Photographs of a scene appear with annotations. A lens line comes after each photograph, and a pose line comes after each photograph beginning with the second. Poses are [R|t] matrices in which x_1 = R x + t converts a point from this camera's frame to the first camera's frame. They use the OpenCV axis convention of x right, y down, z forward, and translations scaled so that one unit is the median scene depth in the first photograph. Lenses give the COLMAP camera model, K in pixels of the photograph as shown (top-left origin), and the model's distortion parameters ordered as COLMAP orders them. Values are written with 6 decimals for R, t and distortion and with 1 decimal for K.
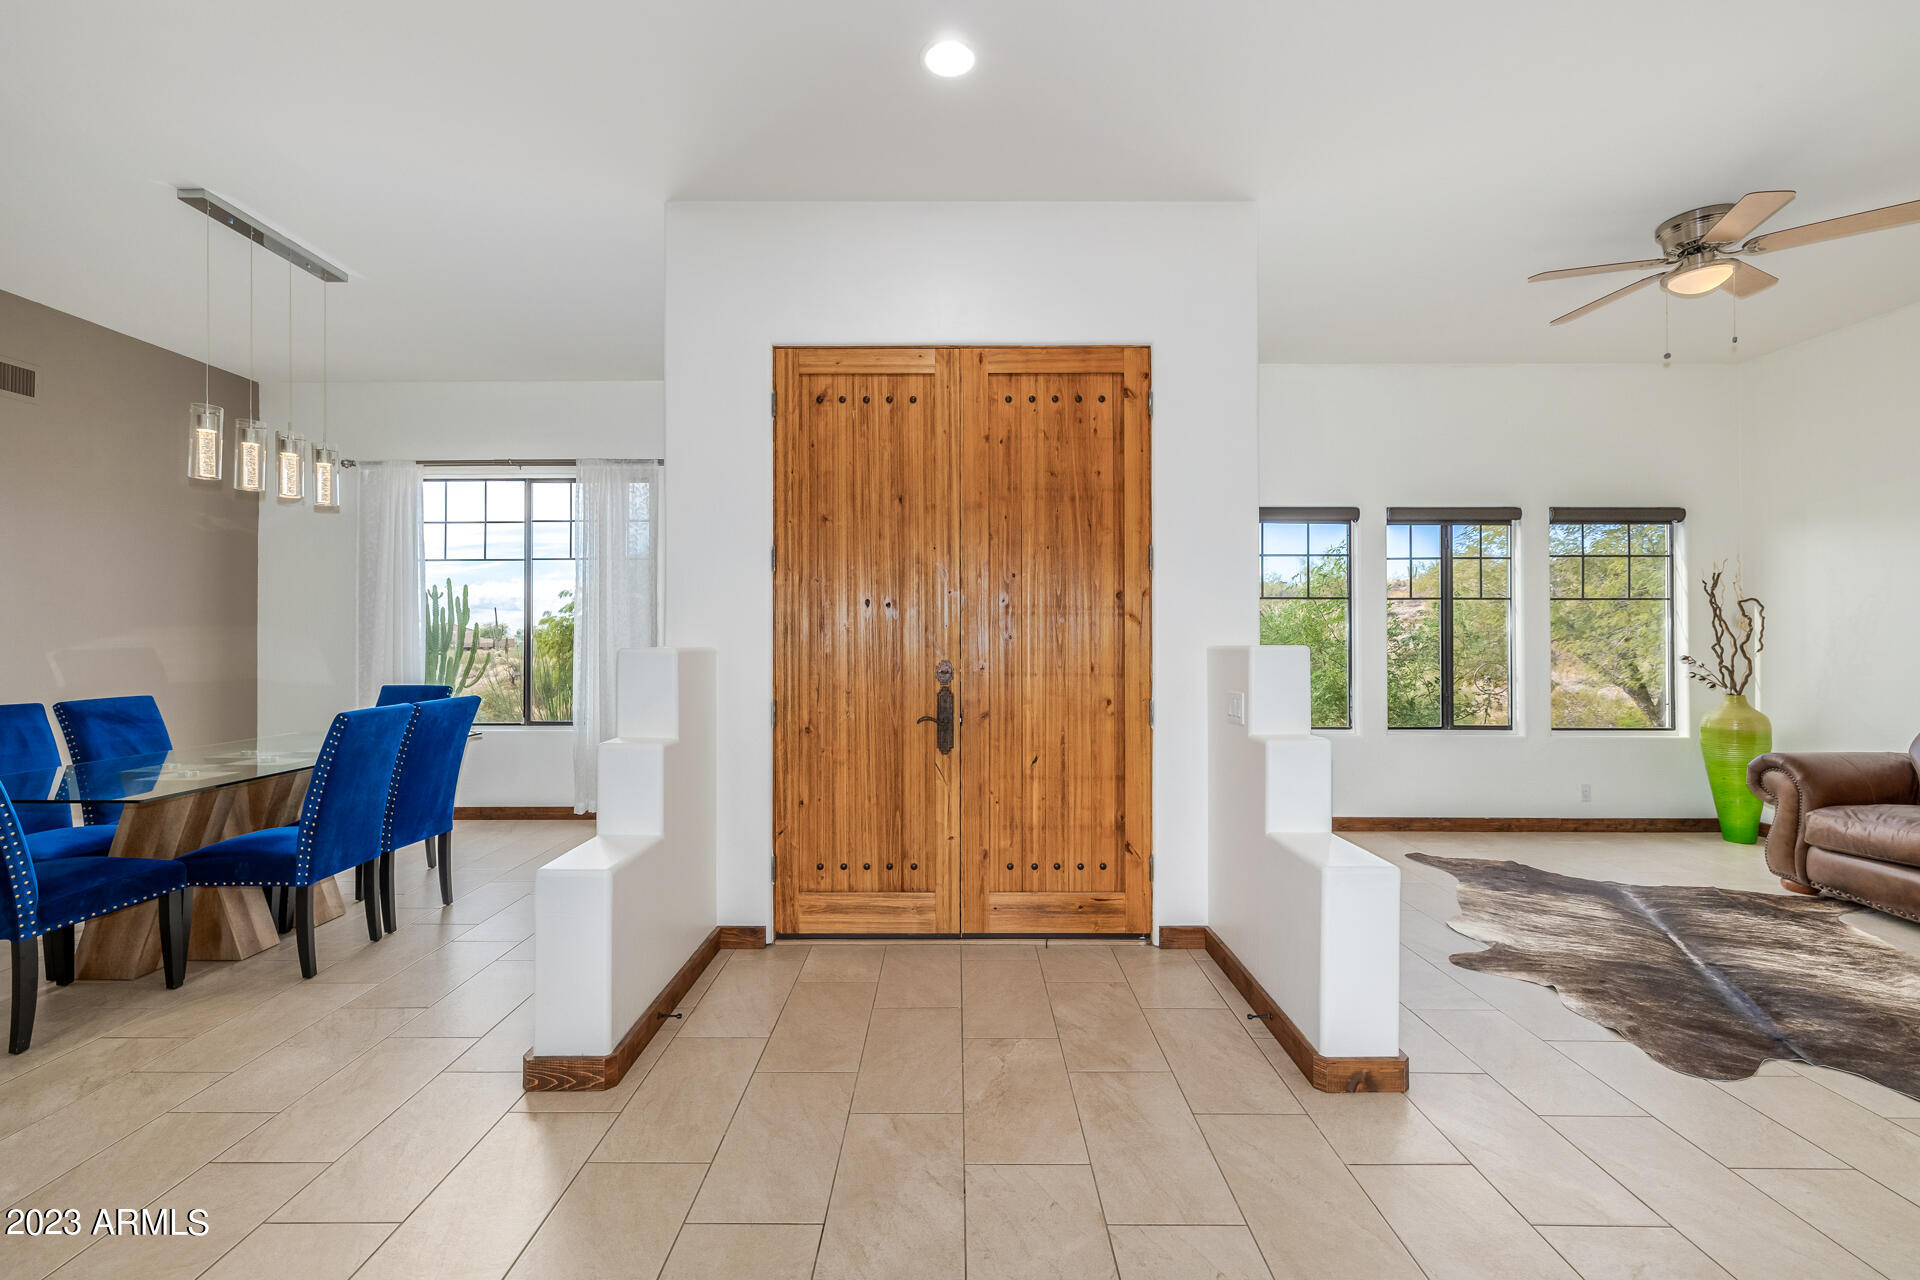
lens RADIAL K [[799.0, 0, 961.6], [0, 799.0, 630.5], [0, 0, 1]] dist [-0.001038, -0.000390]
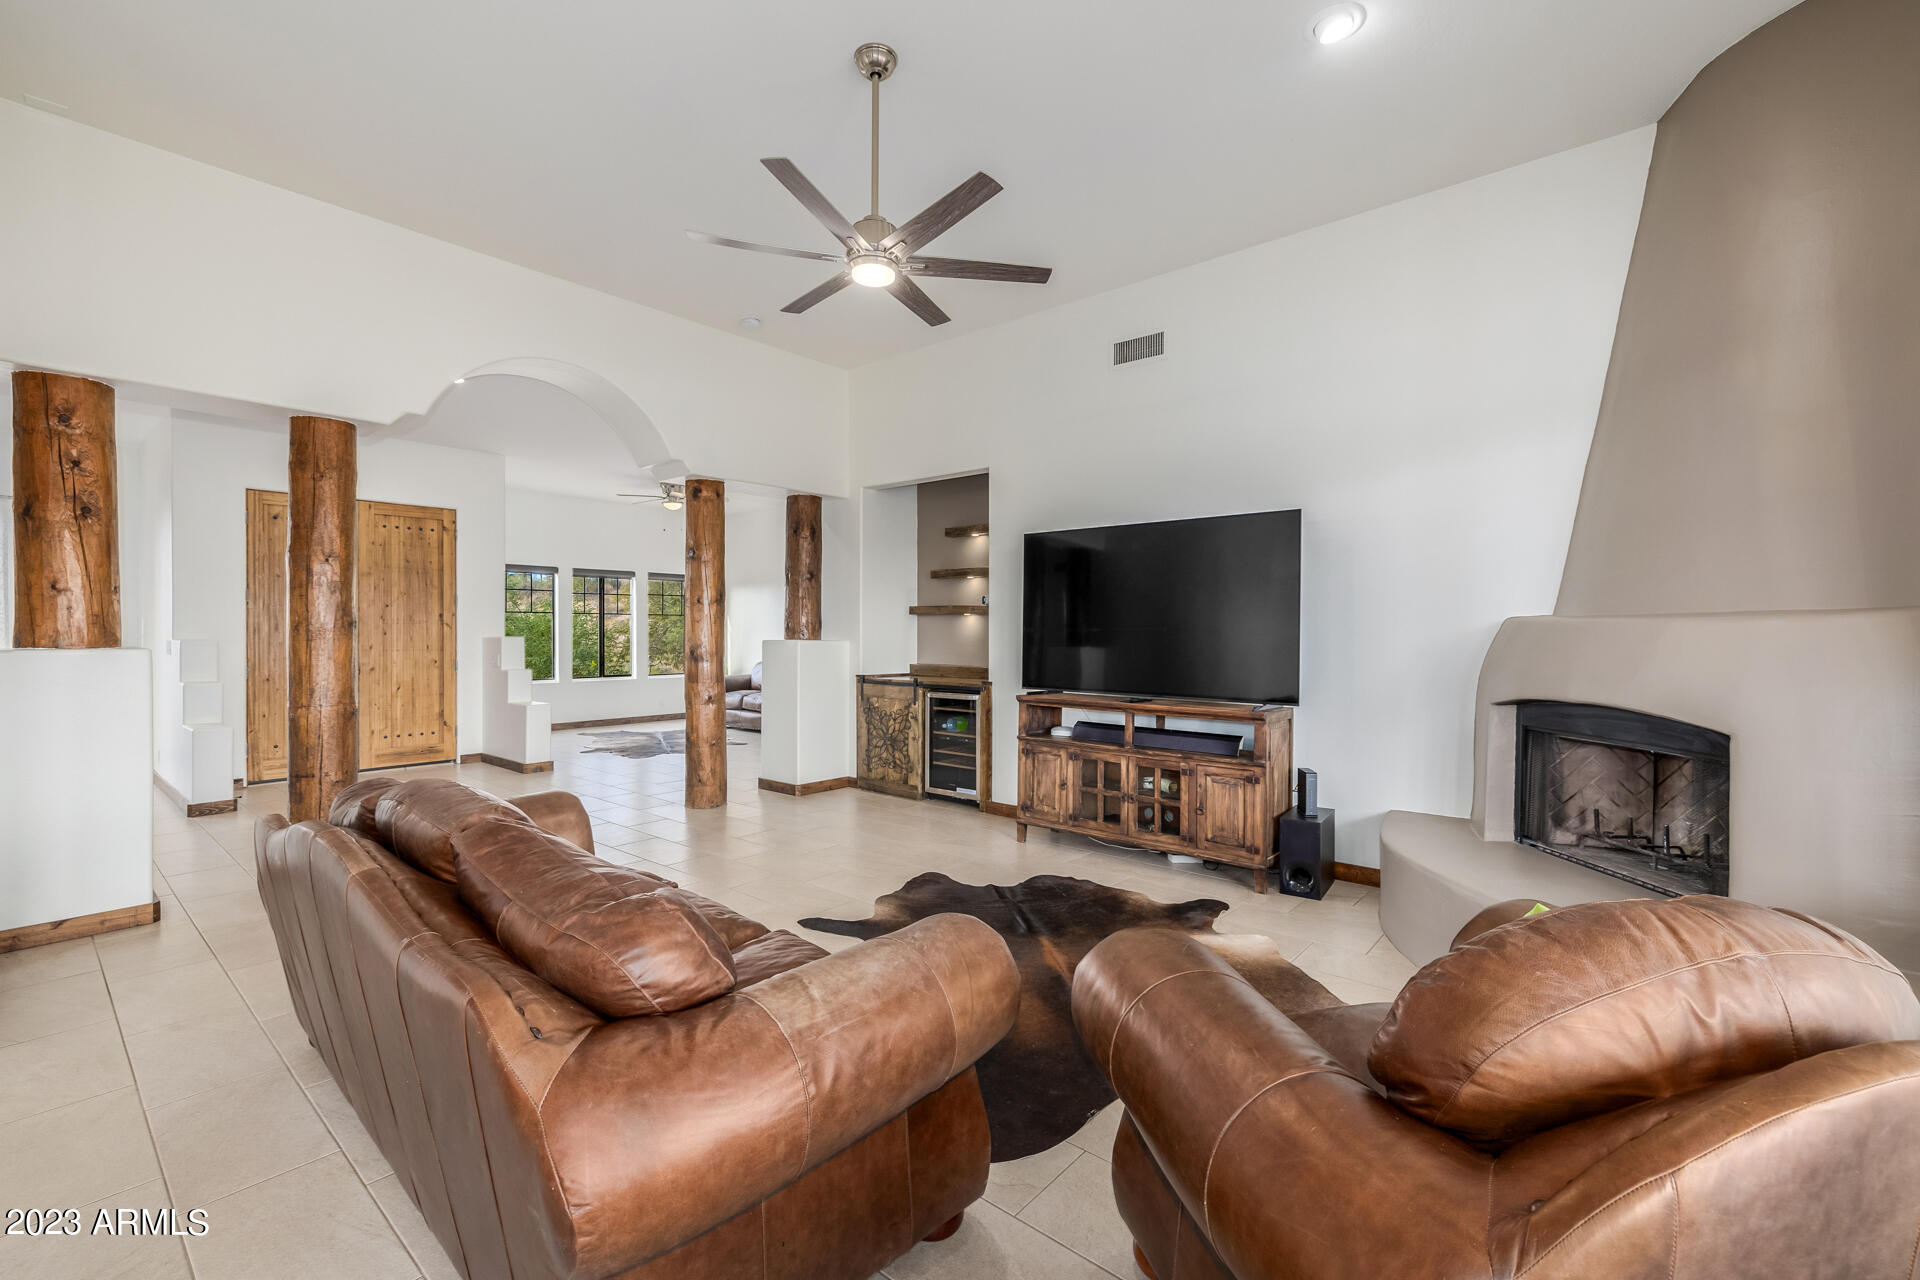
lens RADIAL K [[827.7, 0, 960.0], [0, 827.7, 640.0], [0, 0, 1]] dist [-0.003555, -0.000407]
pose [[0.653891, -0.007710, 0.756550, -0.632081], [-0.010469, 0.999760, 0.019237, -0.035003], [-0.756517, -0.020499, 0.653653, -1.707820]]
